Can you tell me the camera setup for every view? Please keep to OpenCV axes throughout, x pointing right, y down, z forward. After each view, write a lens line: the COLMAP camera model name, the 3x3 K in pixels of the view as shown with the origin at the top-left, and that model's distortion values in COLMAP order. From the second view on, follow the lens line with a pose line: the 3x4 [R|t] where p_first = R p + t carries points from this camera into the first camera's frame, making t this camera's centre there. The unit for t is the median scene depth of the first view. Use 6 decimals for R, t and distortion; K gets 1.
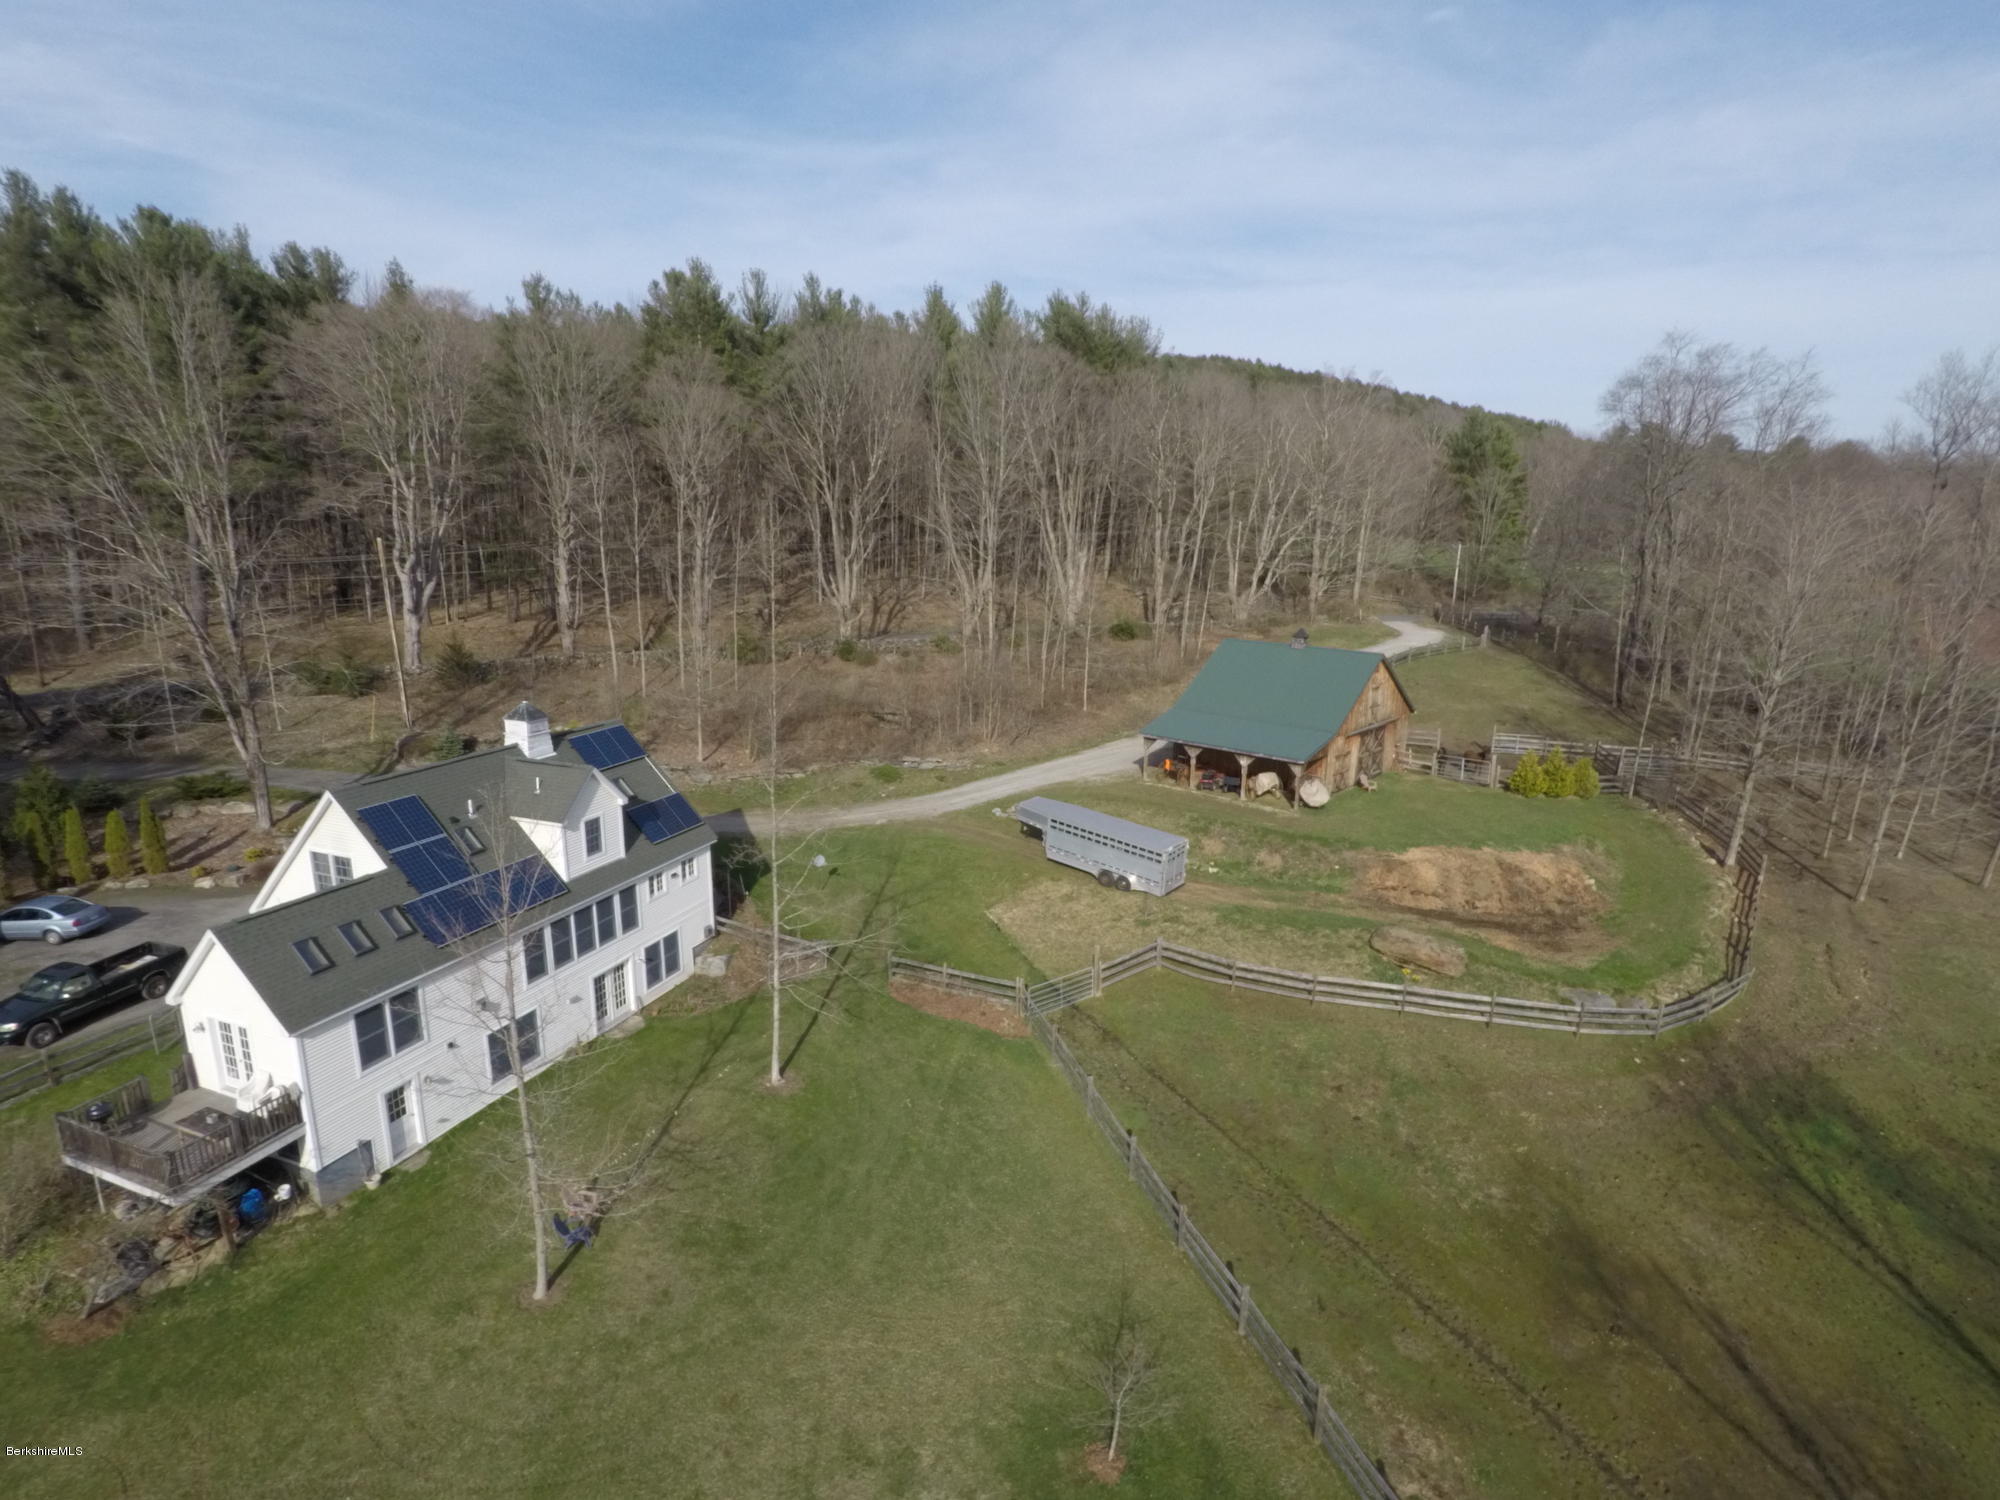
lens RADIAL K [[1009.6, 0, 1000.0], [0, 1009.6, 750.0], [0, 0, 1]] dist [-0.014792, 0.000323]
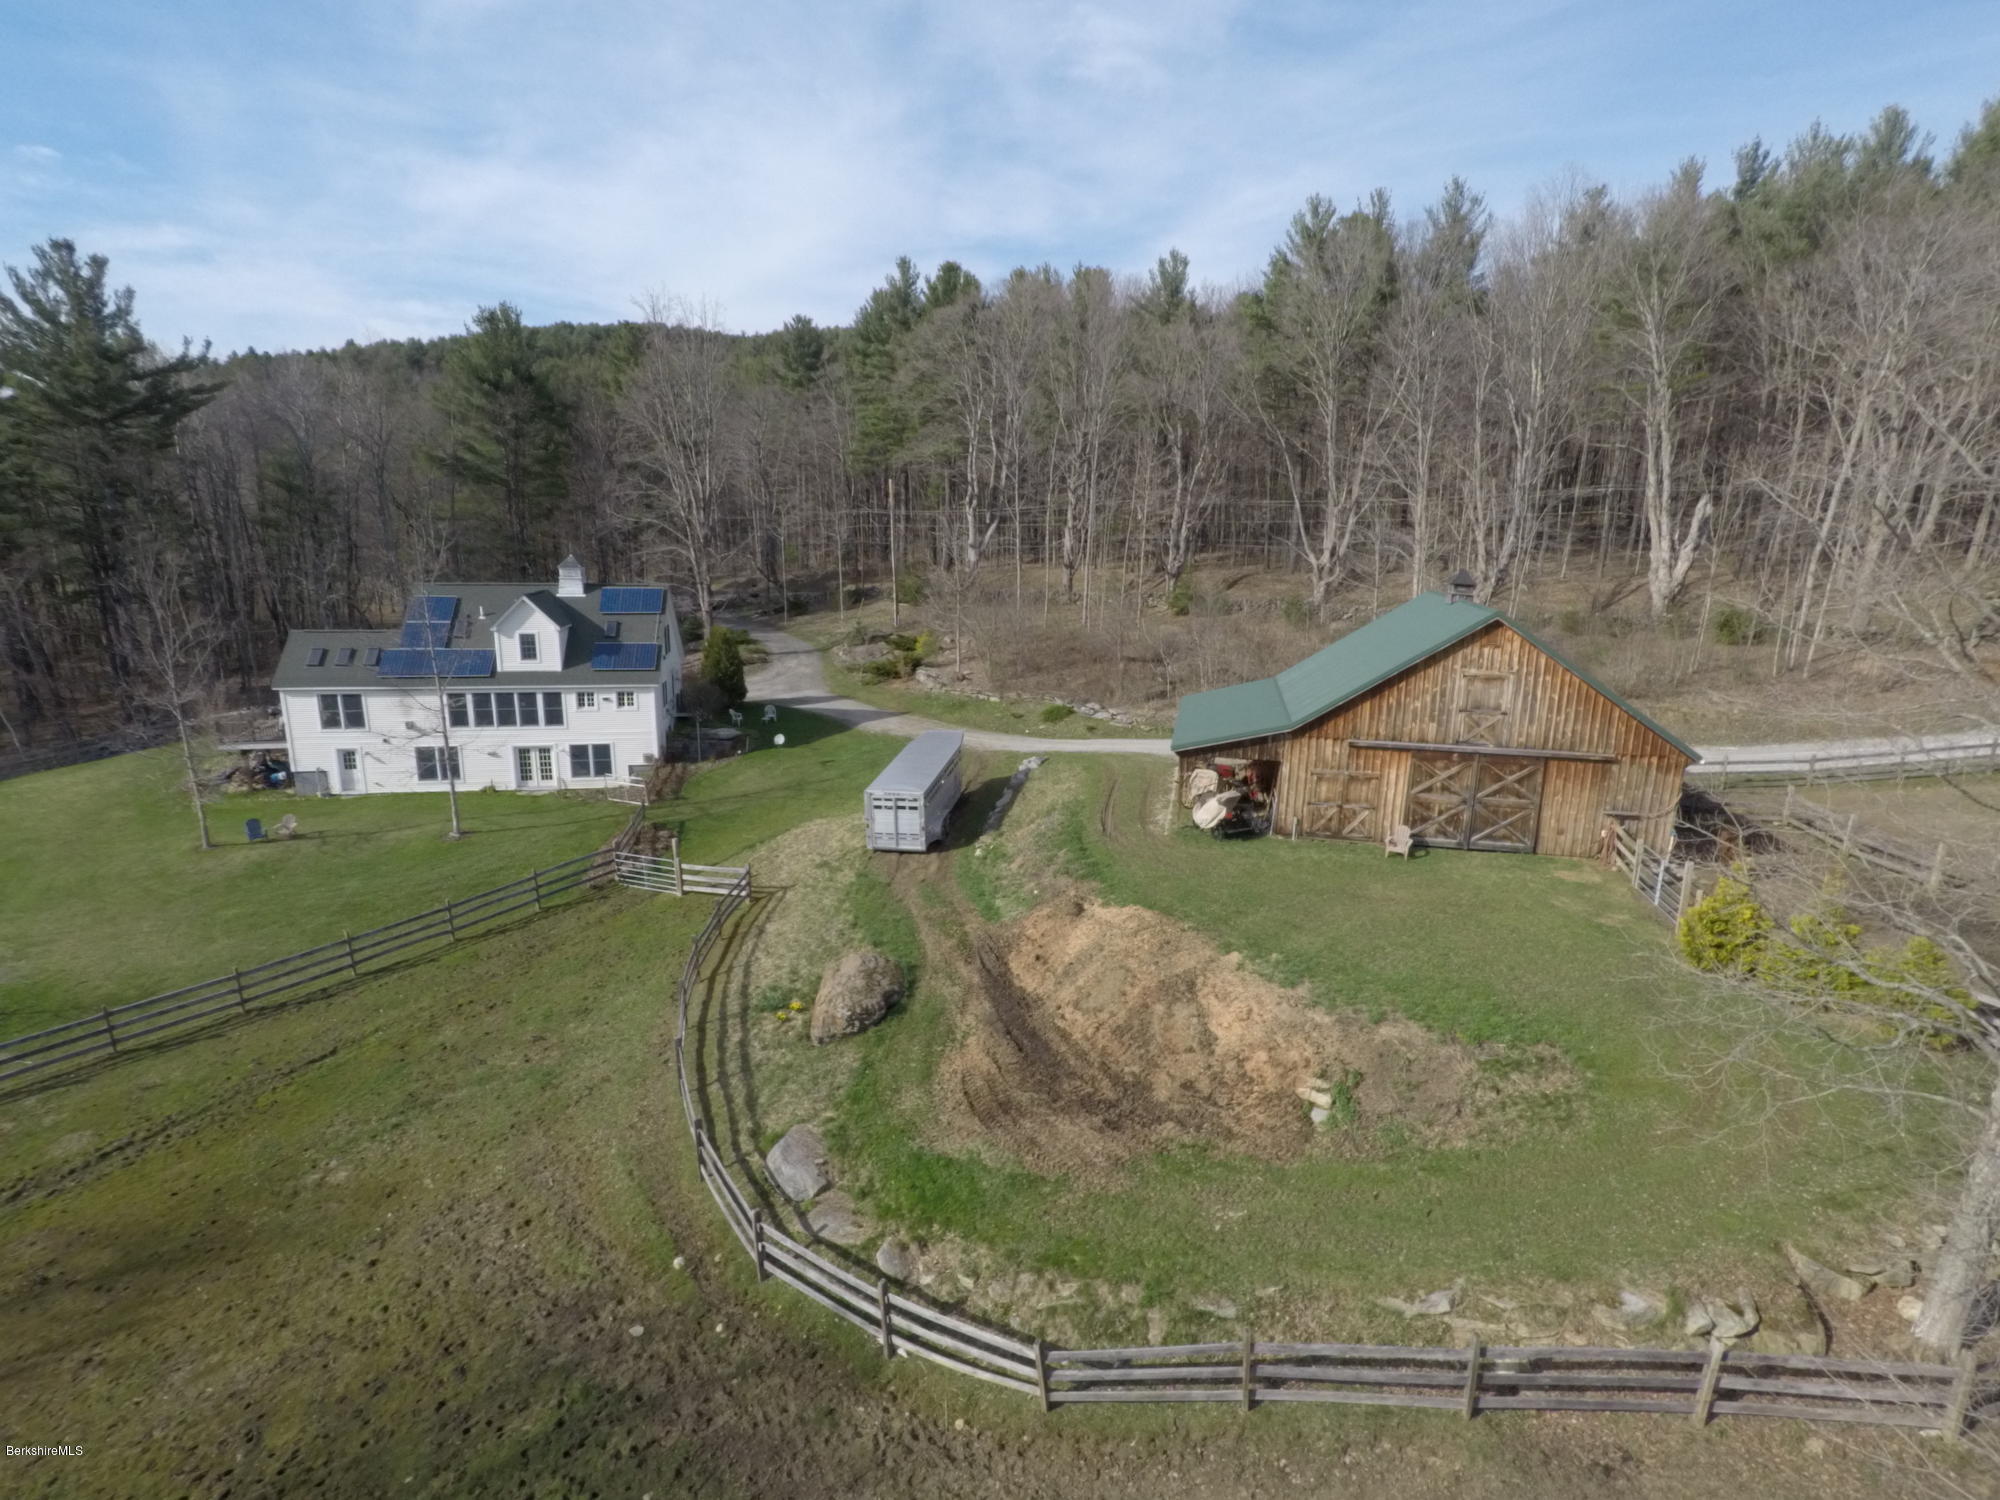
lens RADIAL K [[1011.4, 0, 999.1], [0, 1011.4, 731.9], [0, 0, 1]] dist [-0.010079, 0.000577]
pose [[0.498567, 0.169665, -0.850085, 0.883464], [-0.199245, 0.976832, 0.078107, -0.030590], [0.843642, 0.130434, 0.520821, 0.651626]]
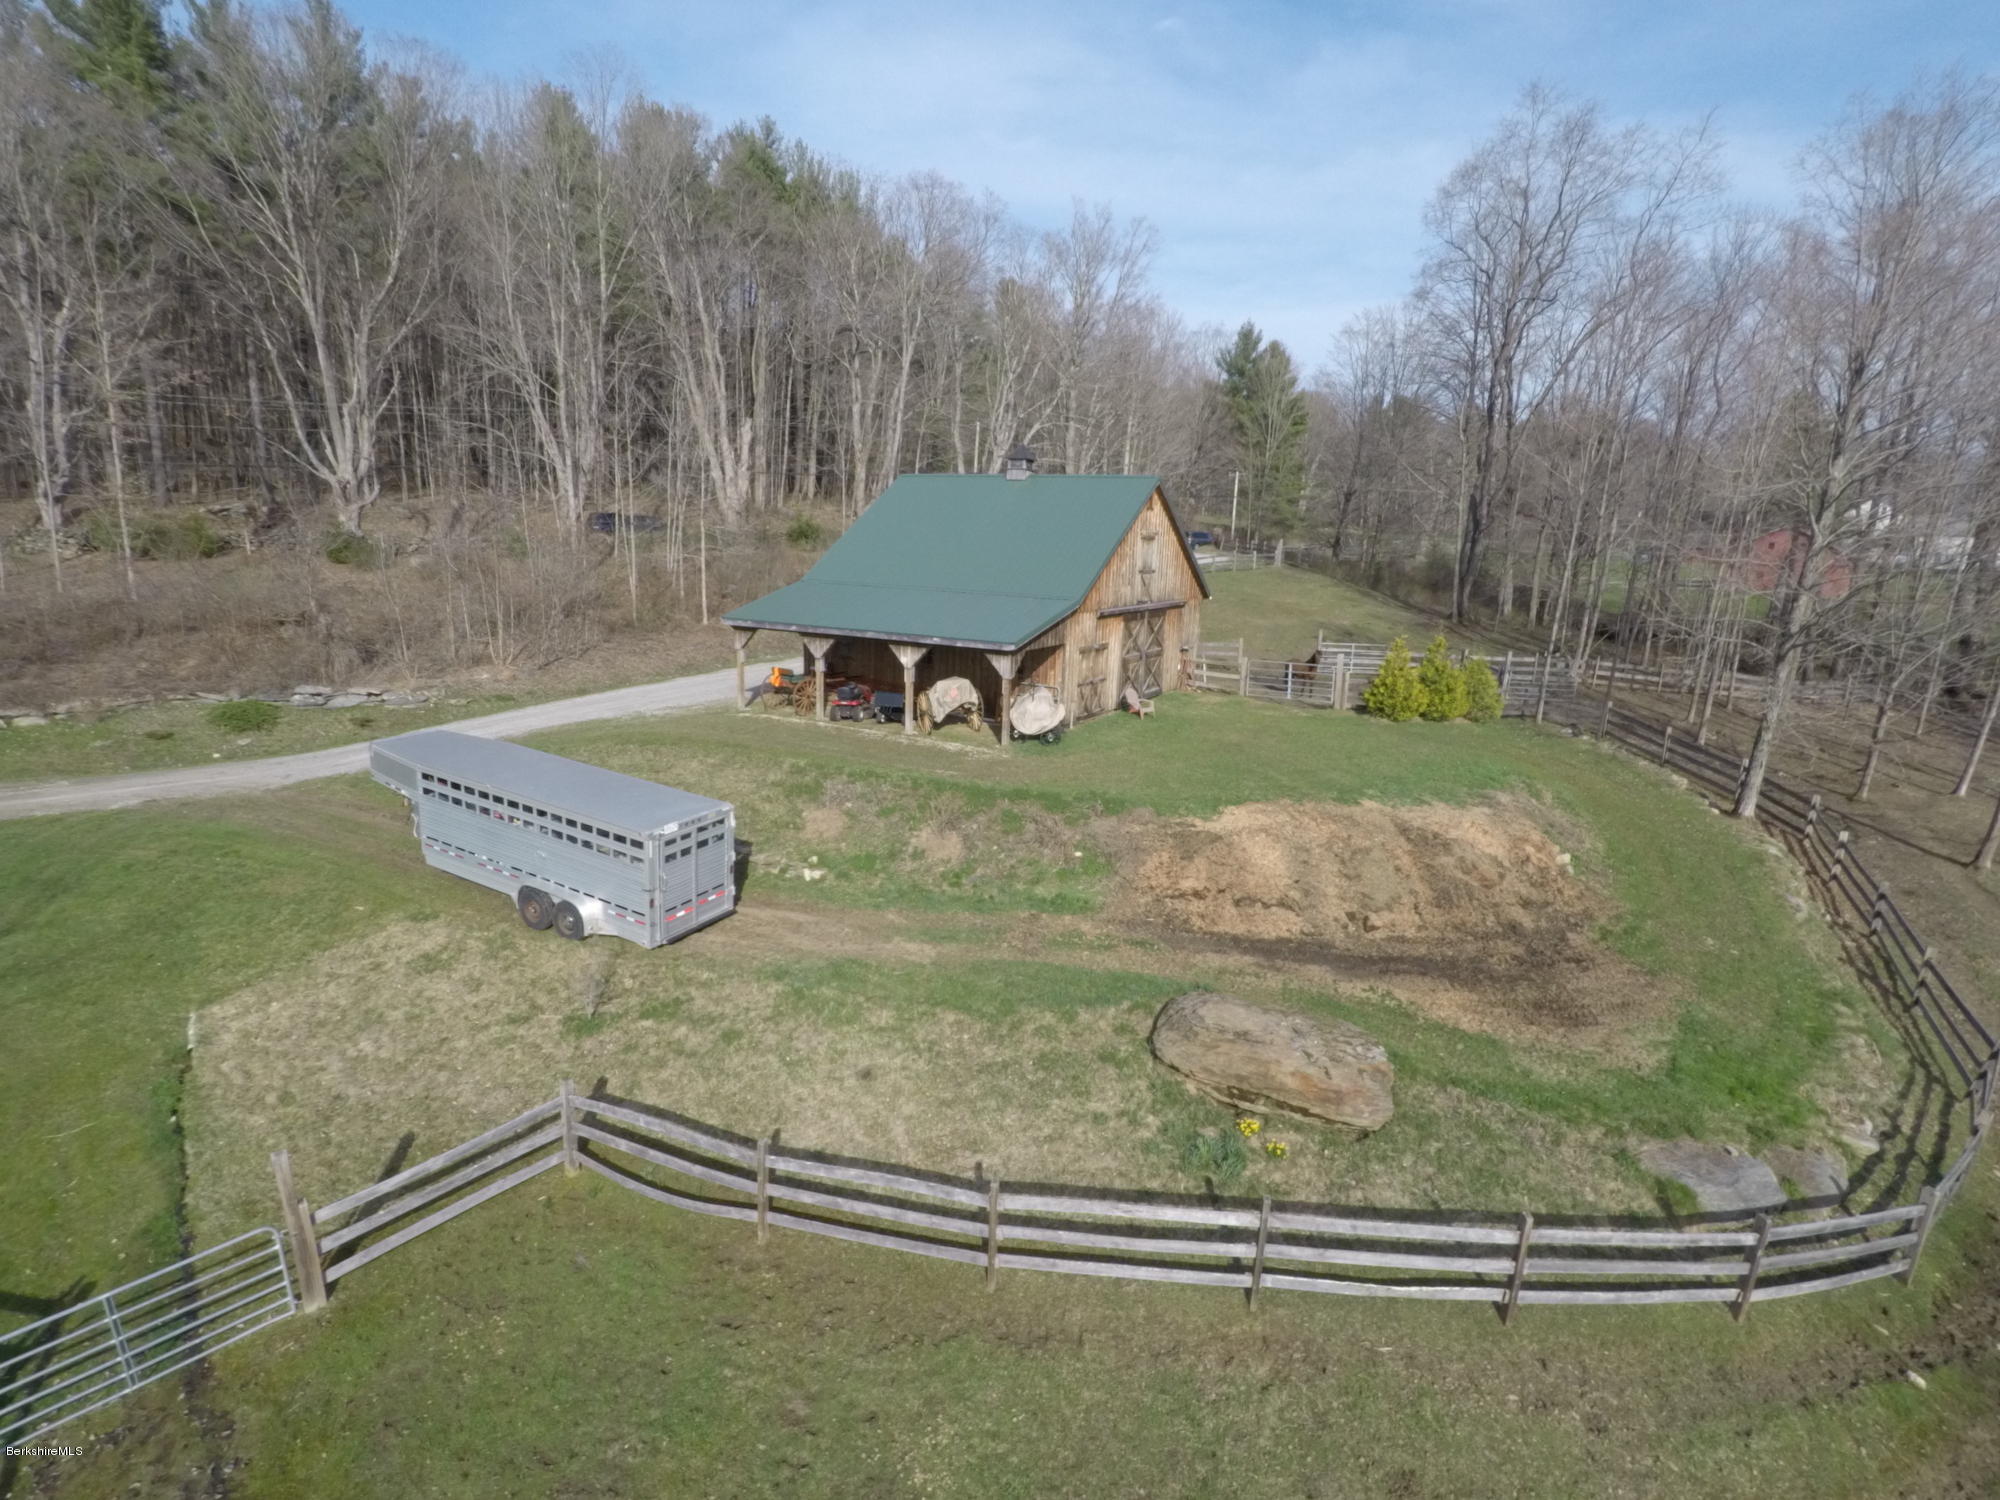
lens RADIAL K [[1011.4, 0, 999.1], [0, 1011.4, 731.9], [0, 0, 1]] dist [-0.010079, 0.000577]
pose [[0.978009, -0.024212, 0.207152, 0.212454], [0.028361, 0.999452, -0.017080, 0.069852], [-0.206625, 0.022580, 0.978160, 0.575745]]
